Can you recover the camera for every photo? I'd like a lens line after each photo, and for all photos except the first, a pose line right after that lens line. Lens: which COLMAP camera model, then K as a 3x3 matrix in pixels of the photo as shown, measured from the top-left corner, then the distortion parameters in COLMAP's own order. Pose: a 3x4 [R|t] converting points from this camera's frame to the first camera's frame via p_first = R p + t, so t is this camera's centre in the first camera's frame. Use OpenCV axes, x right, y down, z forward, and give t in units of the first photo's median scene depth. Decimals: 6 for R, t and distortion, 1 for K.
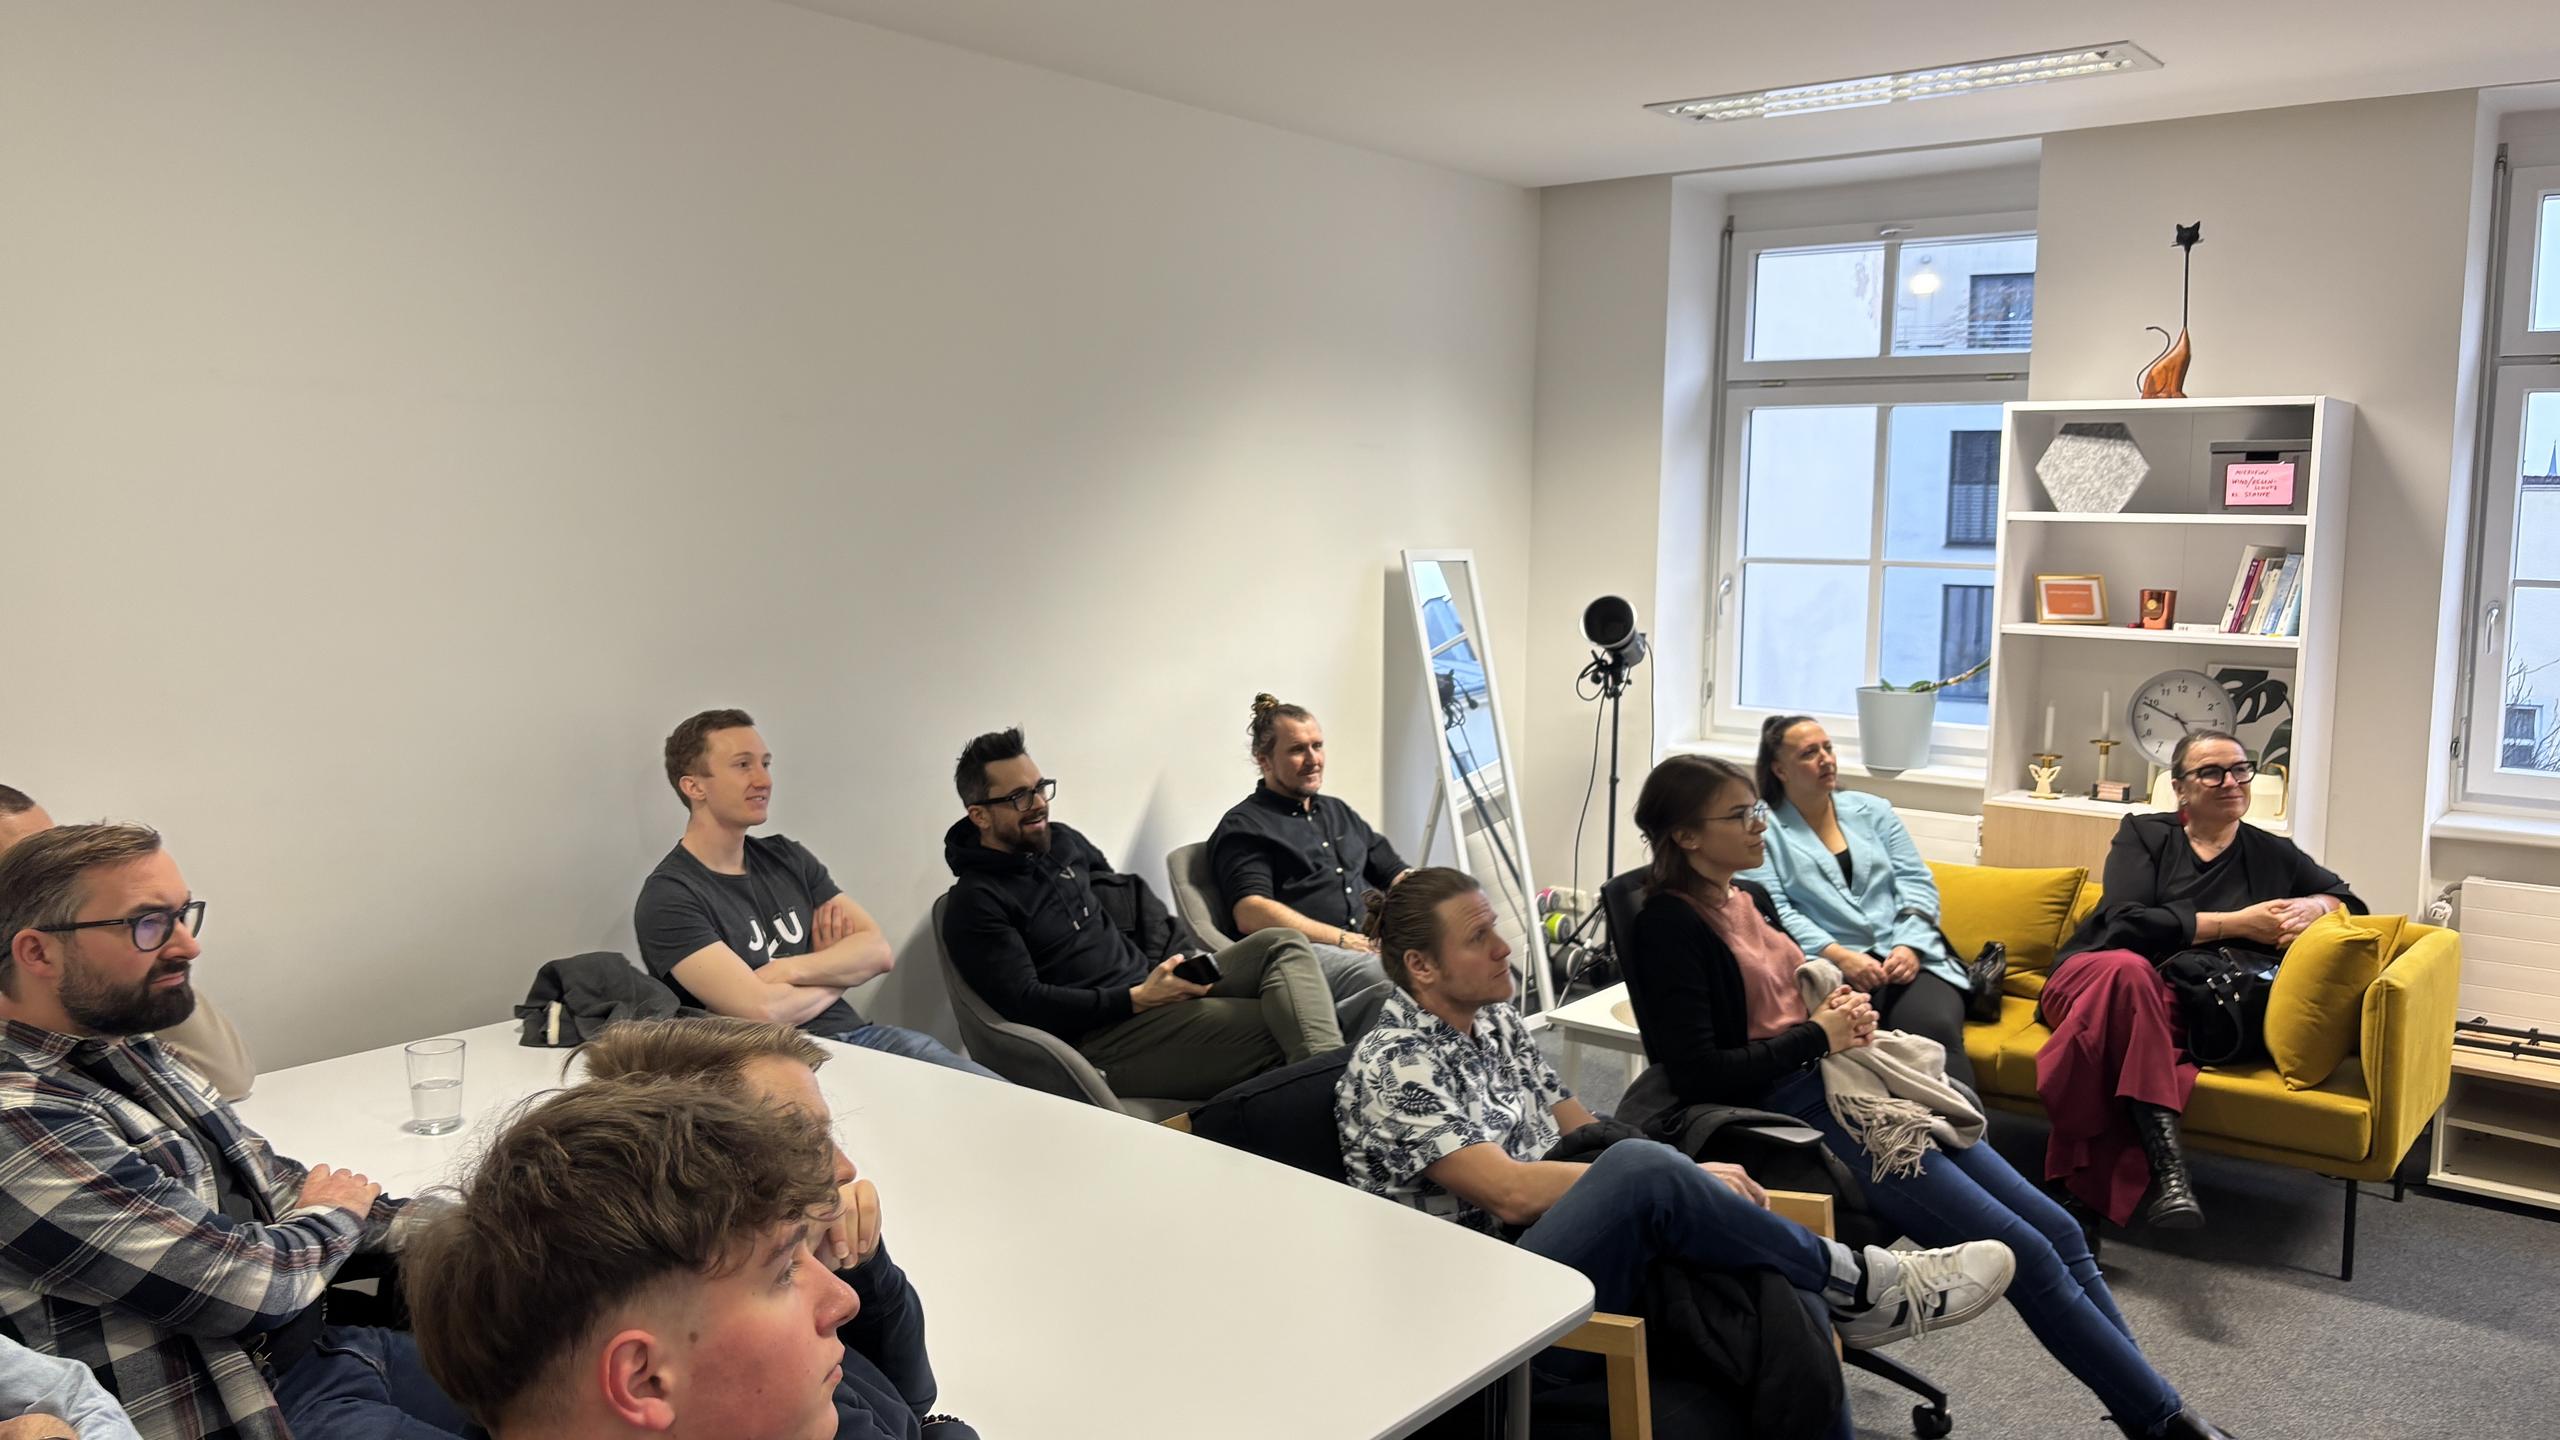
lens RADIAL K [[1936.1, 0, 1263.0], [0, 1936.1, 707.7], [0, 0, 1]] dist [0.040780, -0.044462]
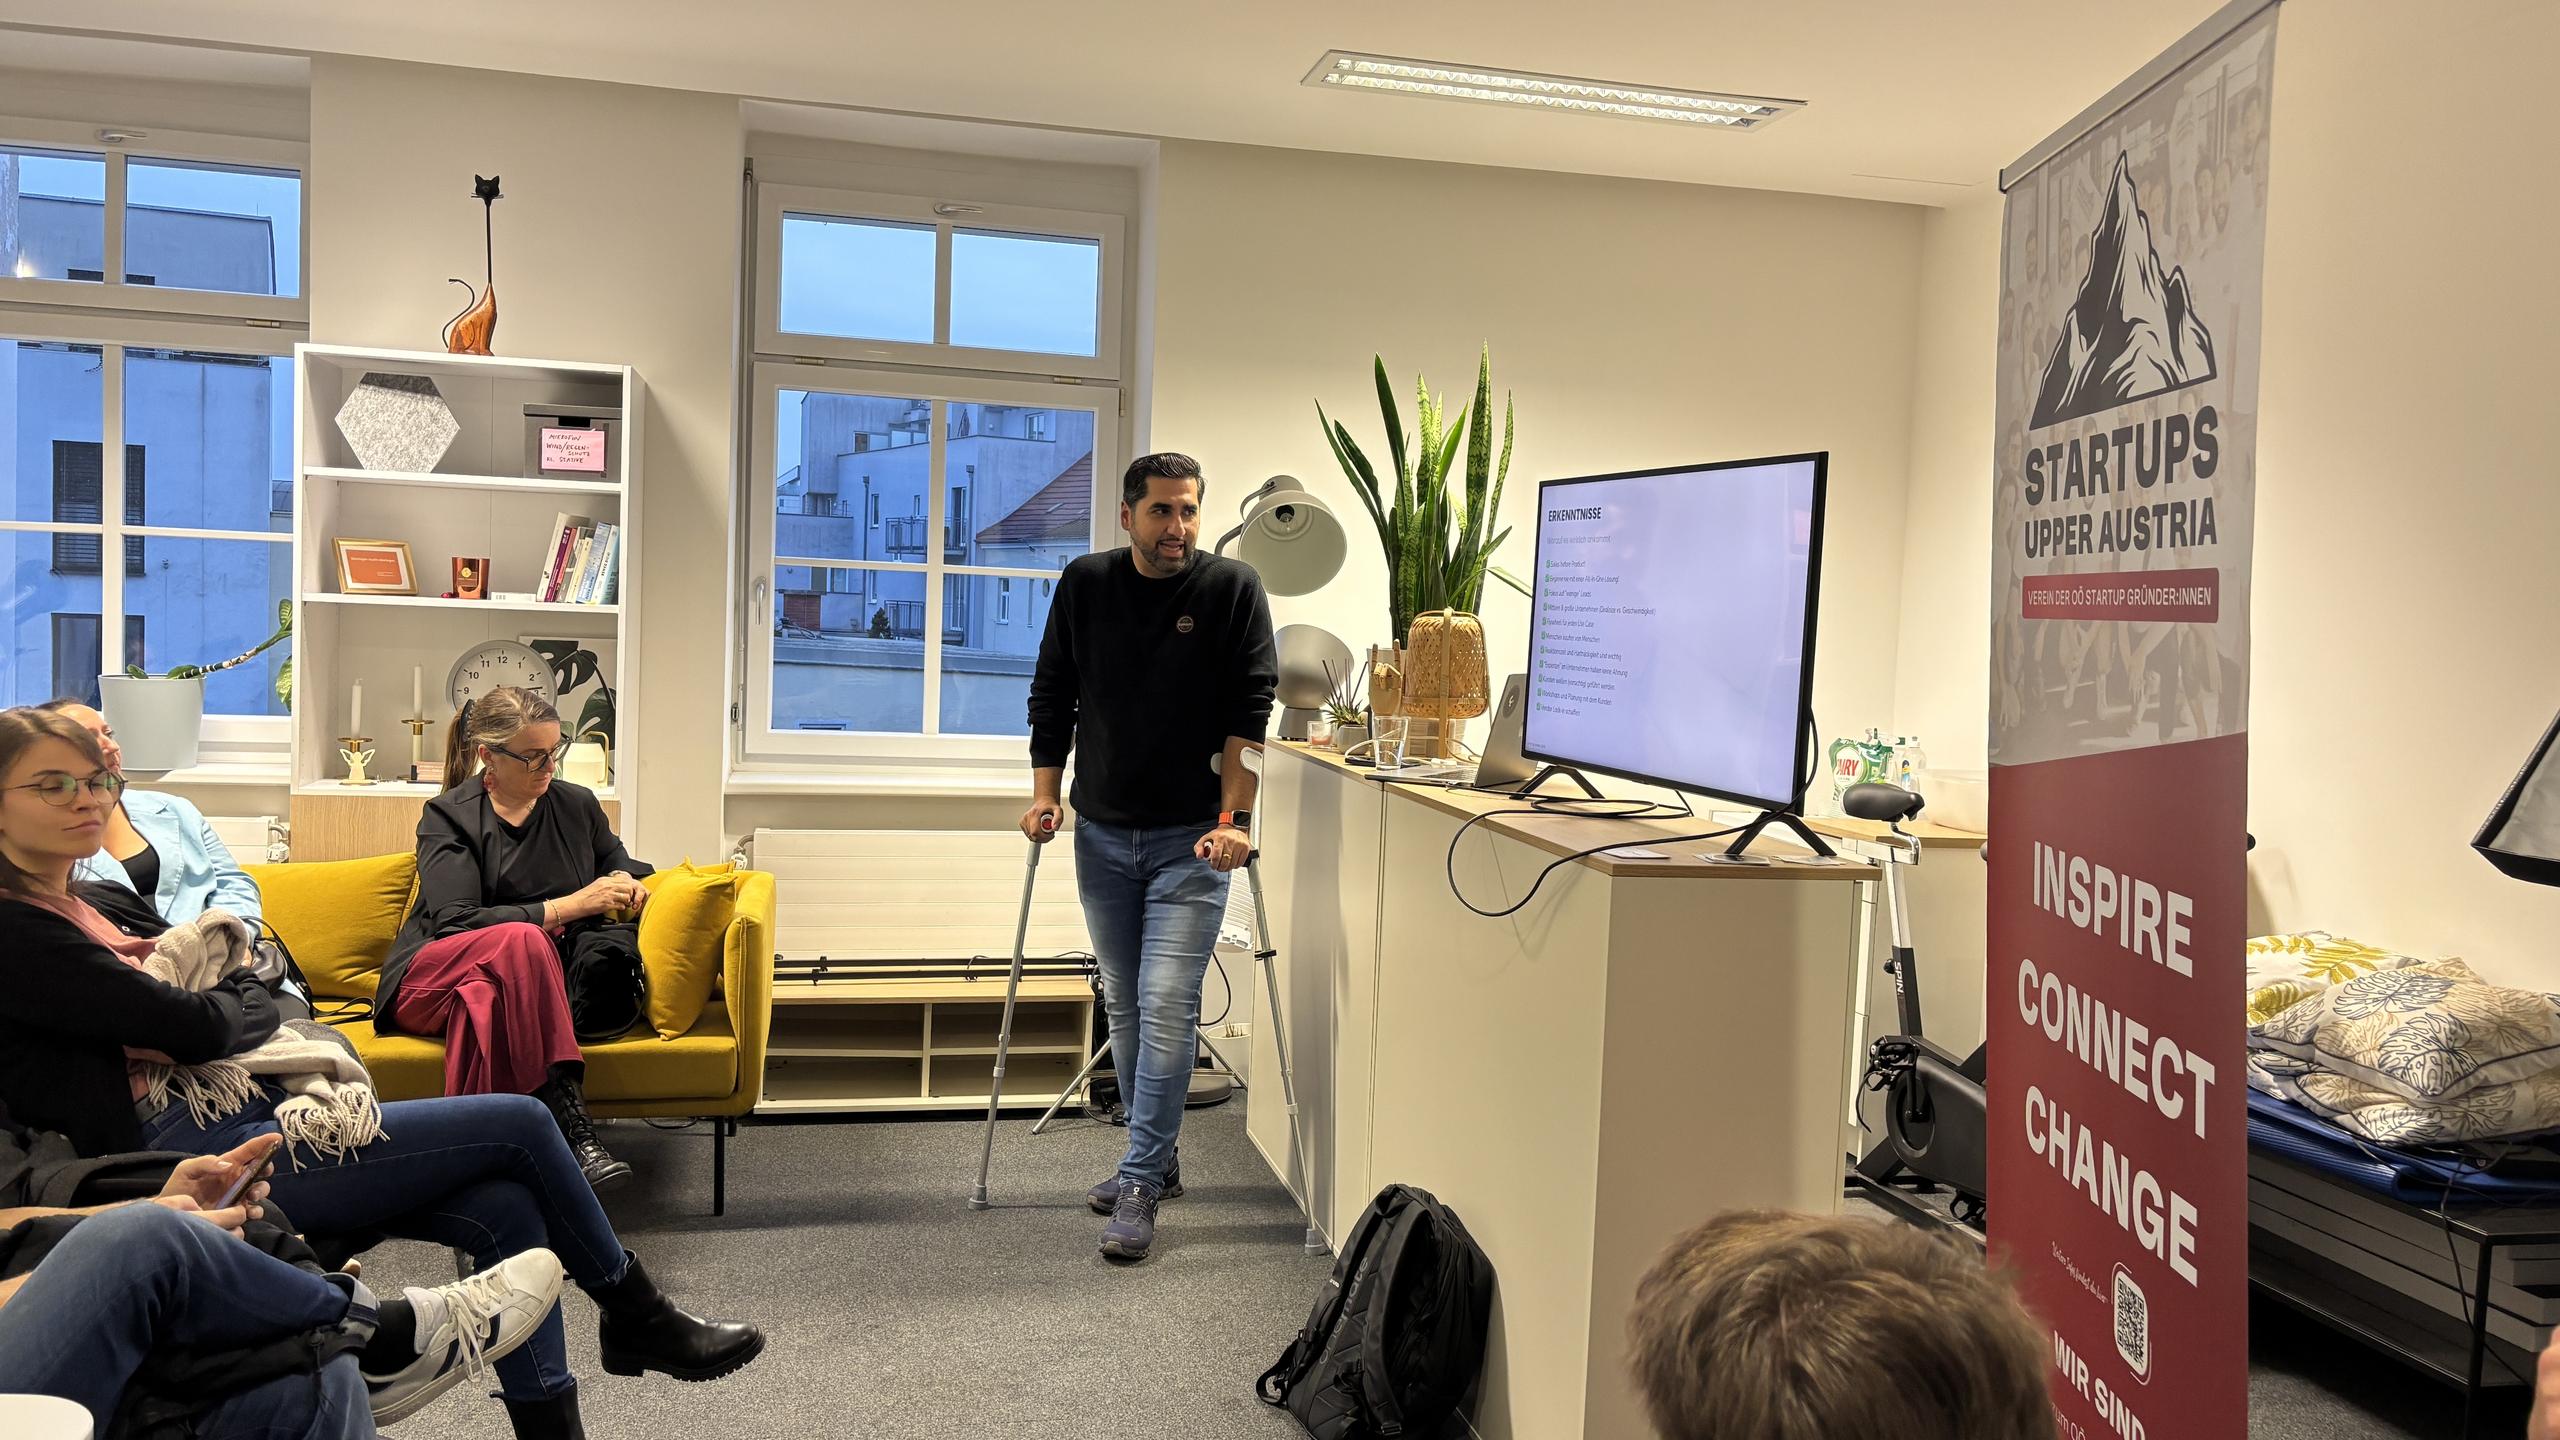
lens RADIAL K [[1936.1, 0, 1286.7], [0, 1936.1, 717.8], [0, 0, 1]] dist [0.040780, -0.044462]
pose [[0.613655, -0.036485, 0.788731, -0.054156], [0.048955, 0.998768, 0.008113, 0.031400], [-0.788055, 0.033634, 0.614685, 0.103667]]
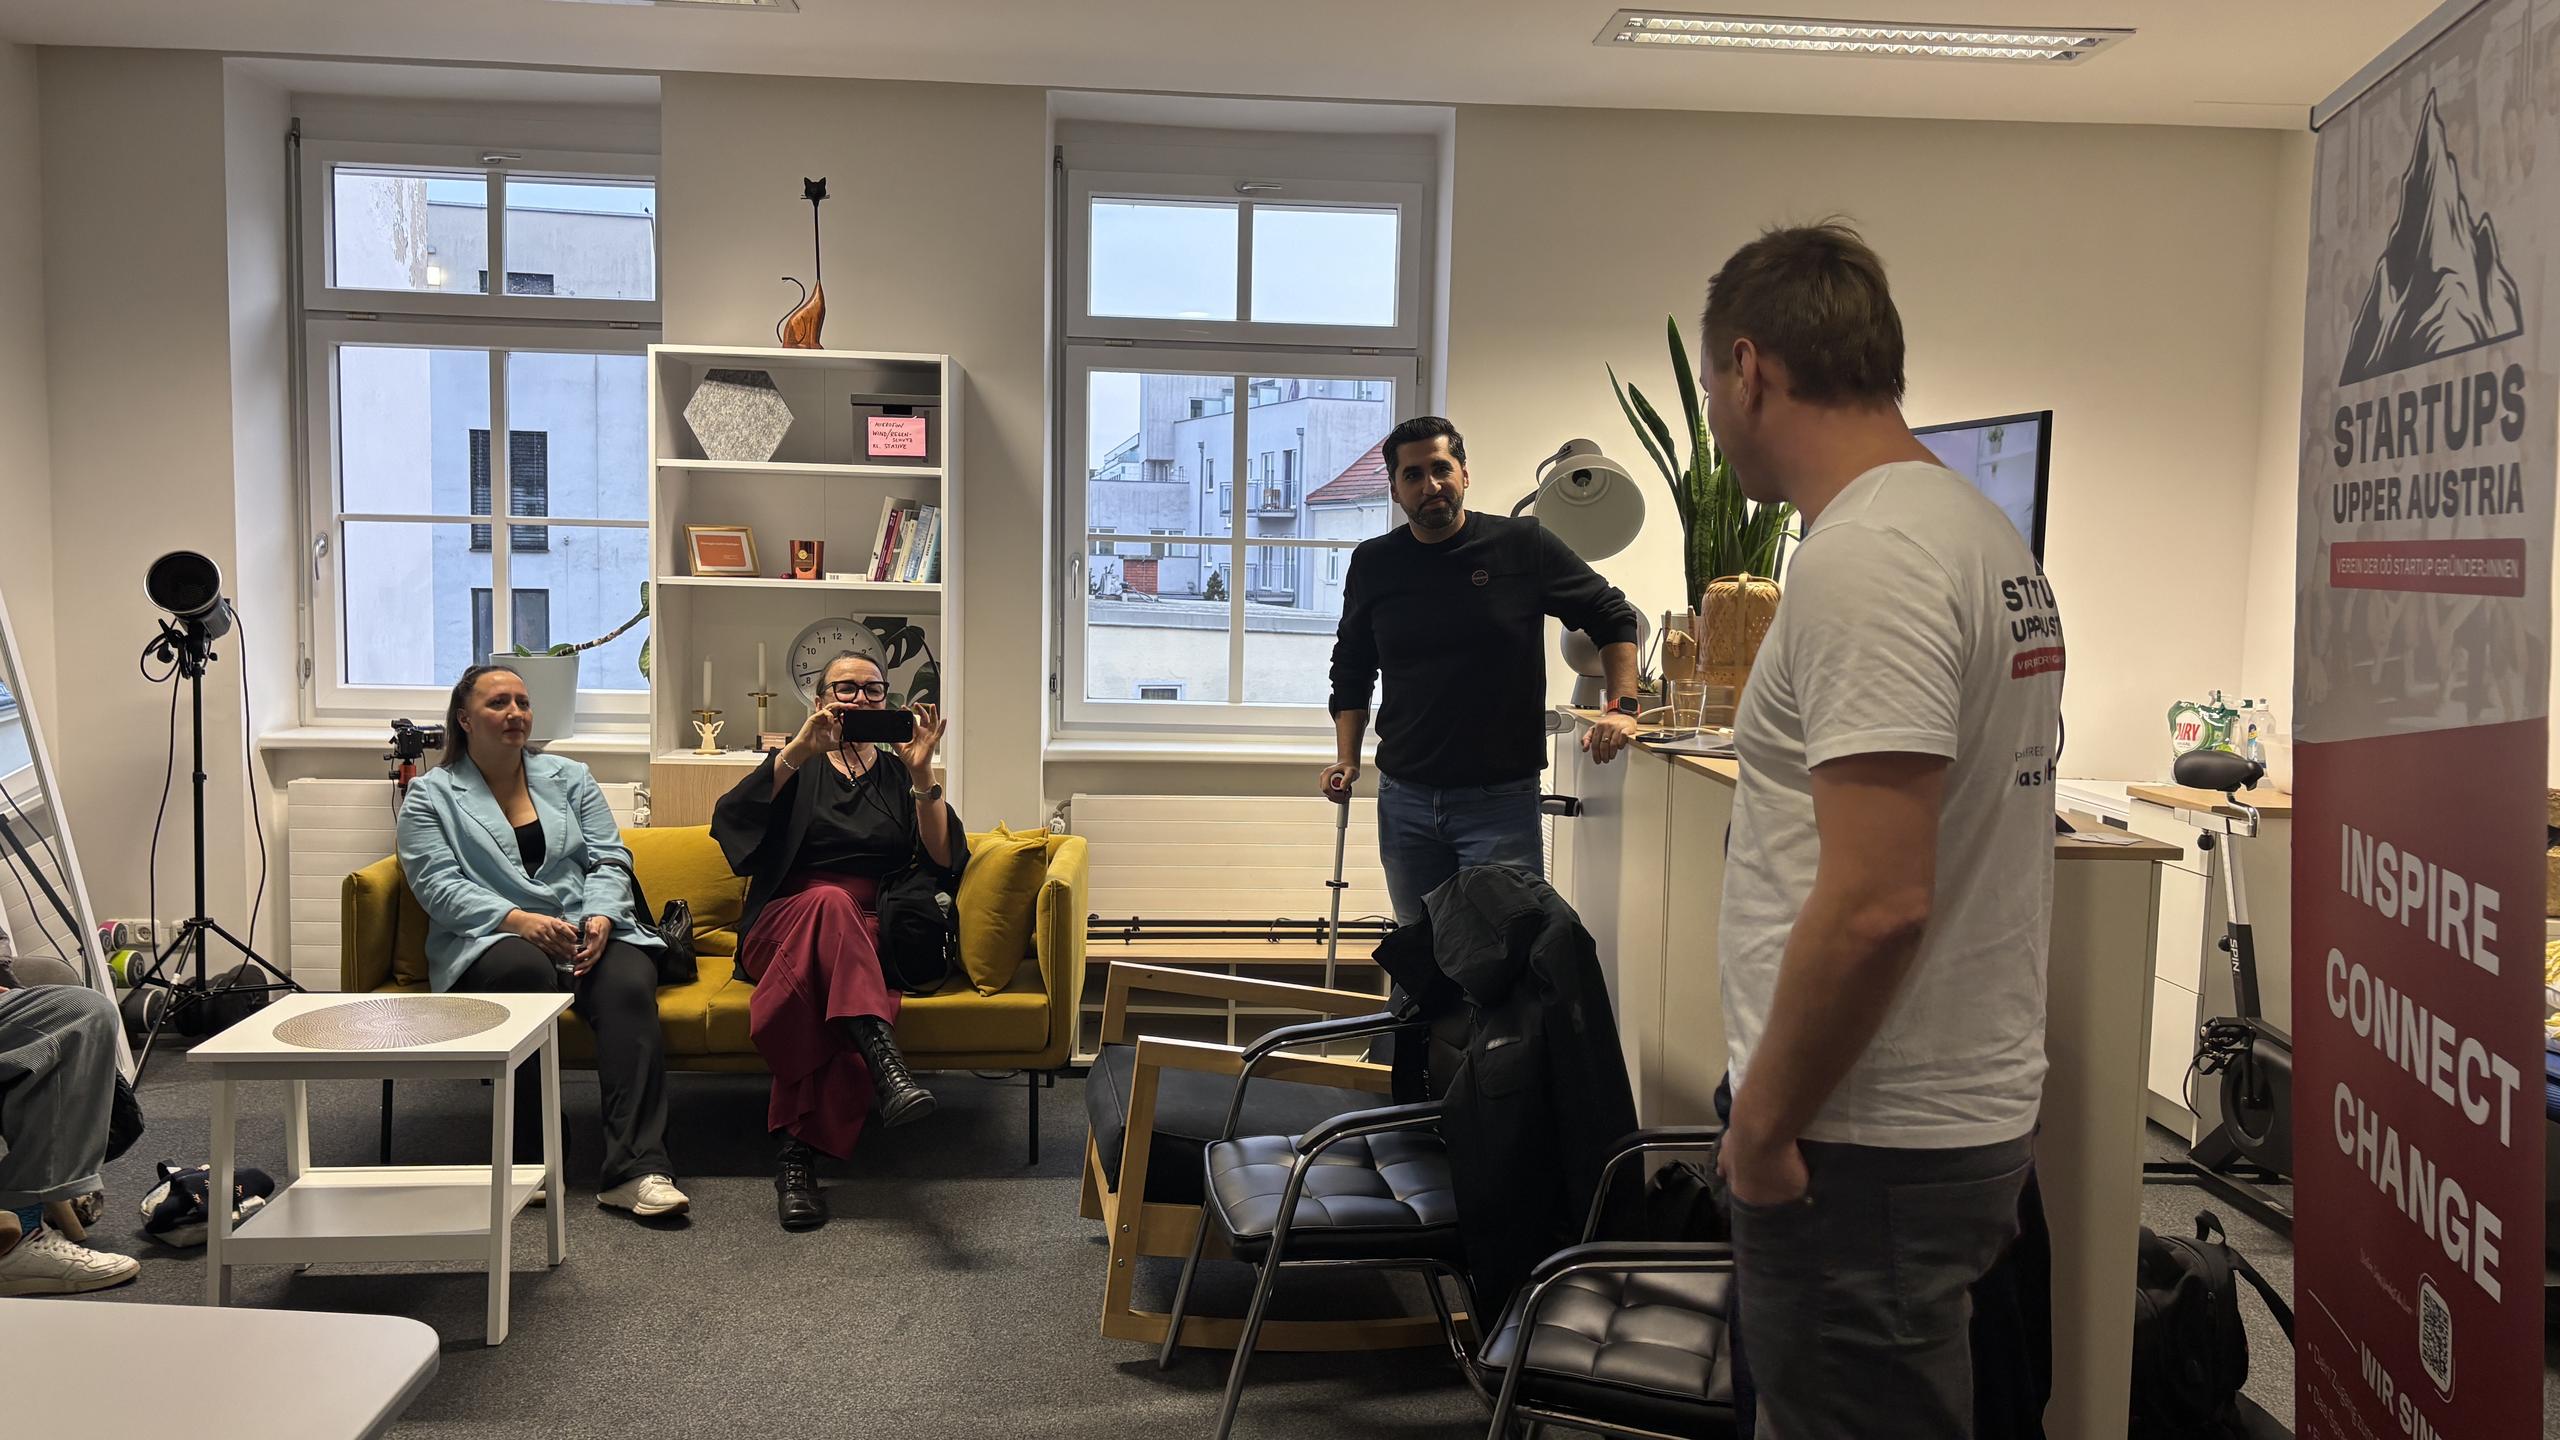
lens RADIAL K [[1936.1, 0, 1309.4], [0, 1936.1, 716.4], [0, 0, 1]] dist [0.040780, -0.044462]
pose [[0.731182, -0.056829, 0.679811, -0.045814], [0.057598, 0.998109, 0.021486, 0.025905], [-0.679746, 0.023446, 0.733072, 0.083647]]
